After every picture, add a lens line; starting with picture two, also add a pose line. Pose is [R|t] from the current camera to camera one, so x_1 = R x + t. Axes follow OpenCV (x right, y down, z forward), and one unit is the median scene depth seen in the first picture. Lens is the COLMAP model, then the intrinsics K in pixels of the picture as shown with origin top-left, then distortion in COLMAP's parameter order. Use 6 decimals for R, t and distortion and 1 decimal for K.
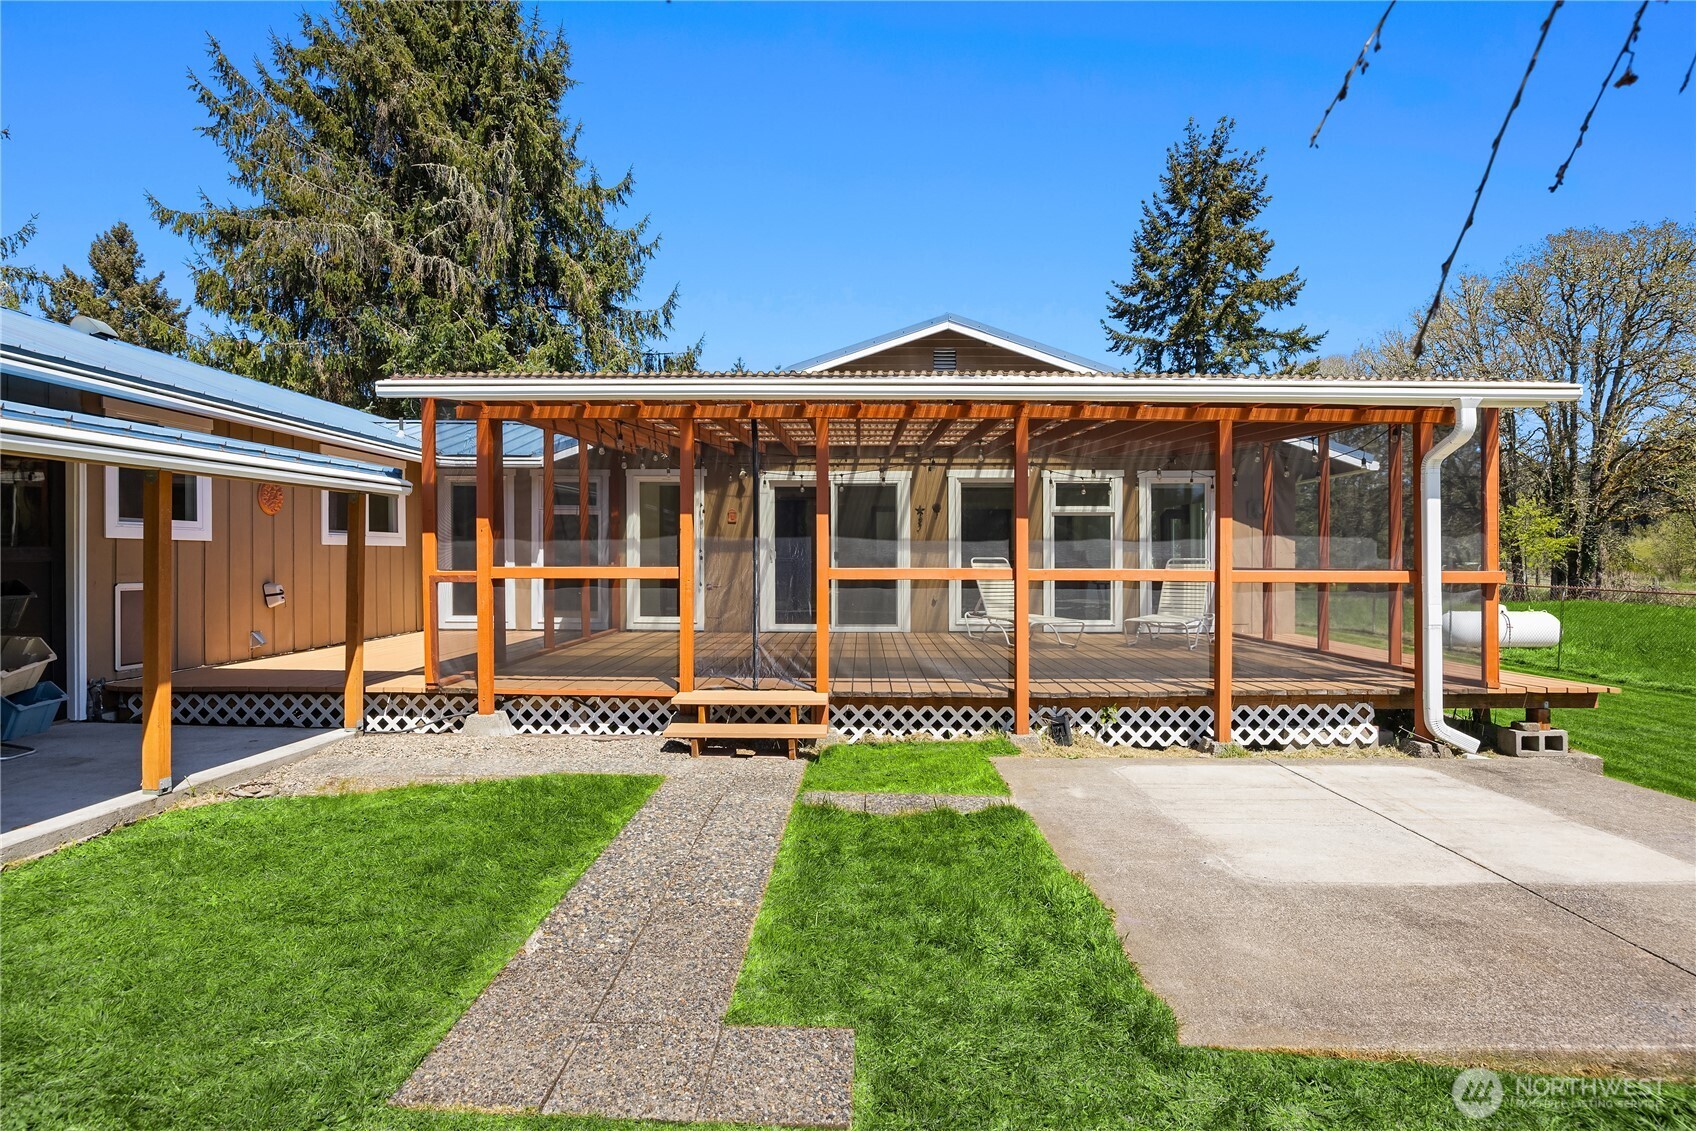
lens RADIAL K [[904.1, 0, 855.3], [0, 904.1, 566.5], [0, 0, 1]] dist [0.003834, 0.000221]
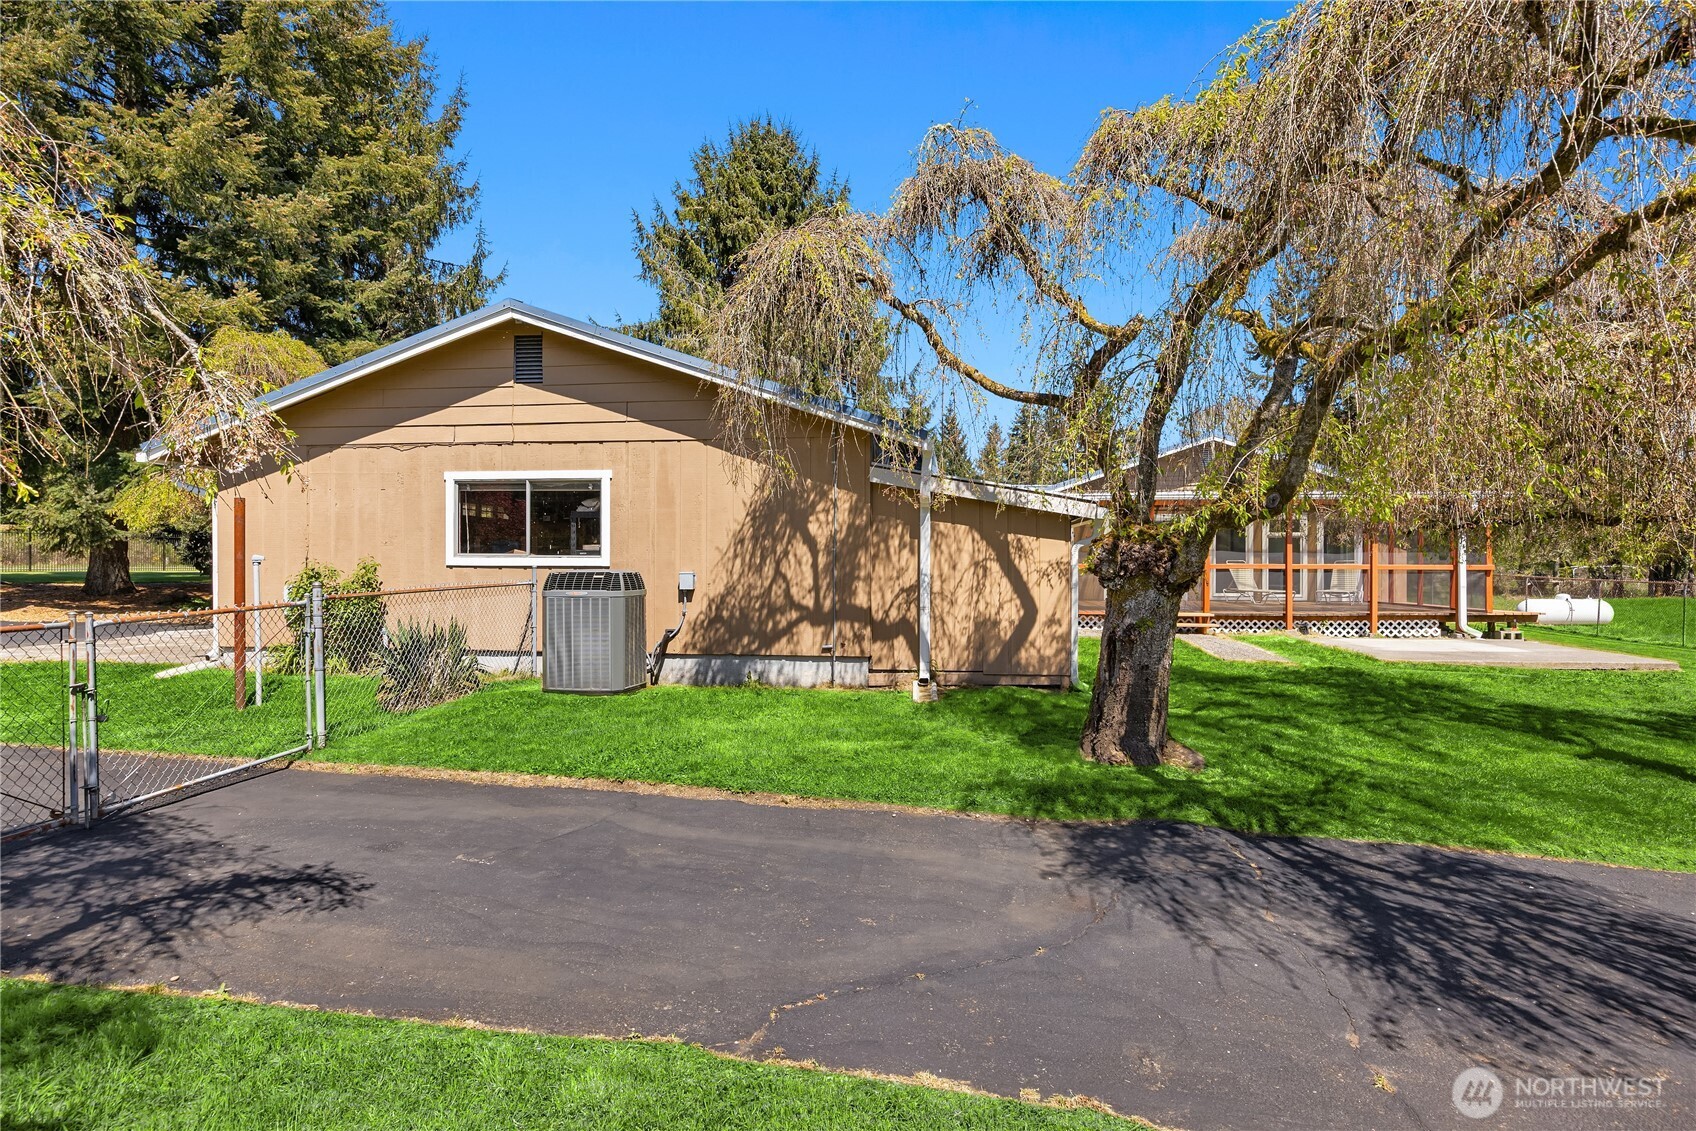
lens RADIAL K [[904.1, 0, 838.6], [0, 904.1, 563.3], [0, 0, 1]] dist [0.003834, 0.000221]
pose [[0.996237, -0.001603, -0.086661, -0.810183], [0.001883, 0.999993, 0.003152, -0.009353], [0.086656, -0.003303, 0.996233, -1.541105]]
